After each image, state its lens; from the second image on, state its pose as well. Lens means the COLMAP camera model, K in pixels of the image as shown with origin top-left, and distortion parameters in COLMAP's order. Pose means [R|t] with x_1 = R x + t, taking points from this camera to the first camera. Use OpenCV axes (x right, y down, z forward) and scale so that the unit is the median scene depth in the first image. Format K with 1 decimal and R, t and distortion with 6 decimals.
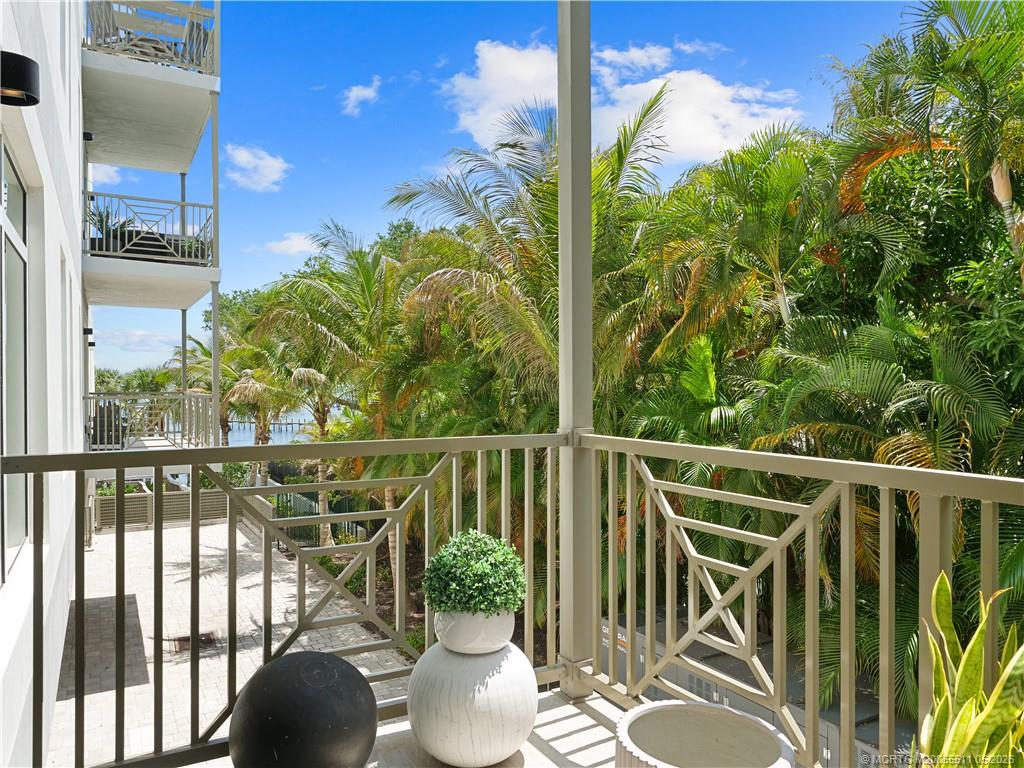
lens RADIAL K [[742.5, 0, 512.0], [0, 742.5, 384.0], [0, 0, 1]] dist [-0.003785, -0.000612]
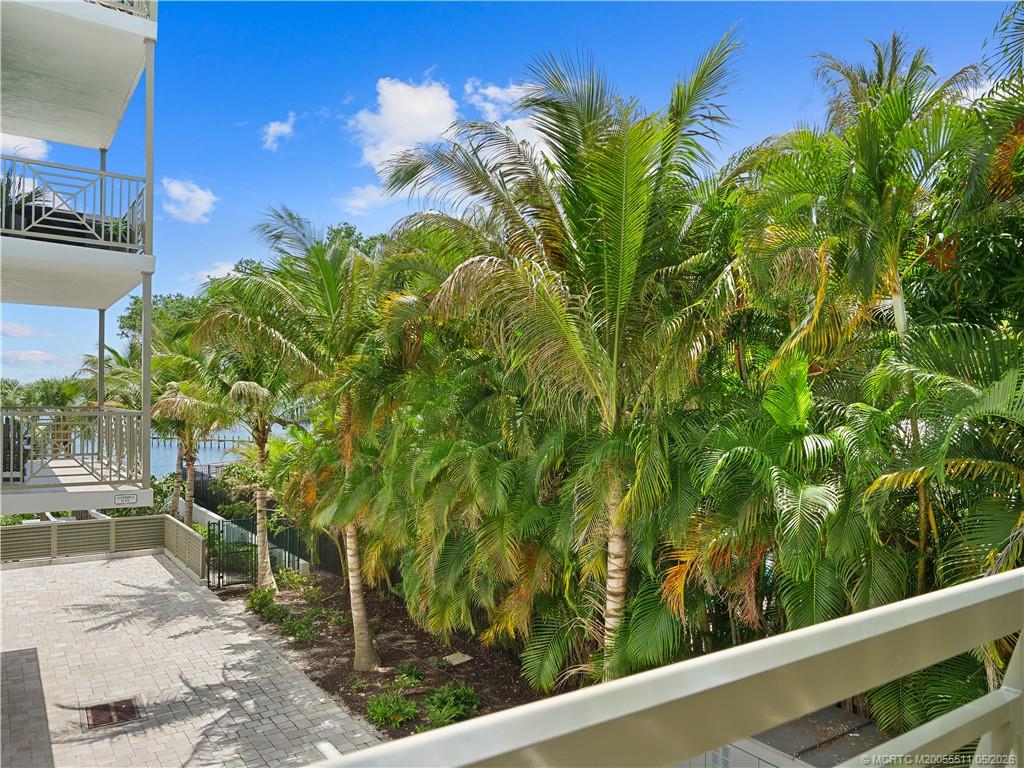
lens RADIAL K [[748.9, 0, 510.2], [0, 748.9, 398.7], [0, 0, 1]] dist [-0.003280, 0.003893]
pose [[0.995452, 0.012832, 0.094395, -0.066855], [-0.012479, 0.999913, -0.004330, -0.000791], [-0.094442, 0.003132, 0.995525, 0.122224]]
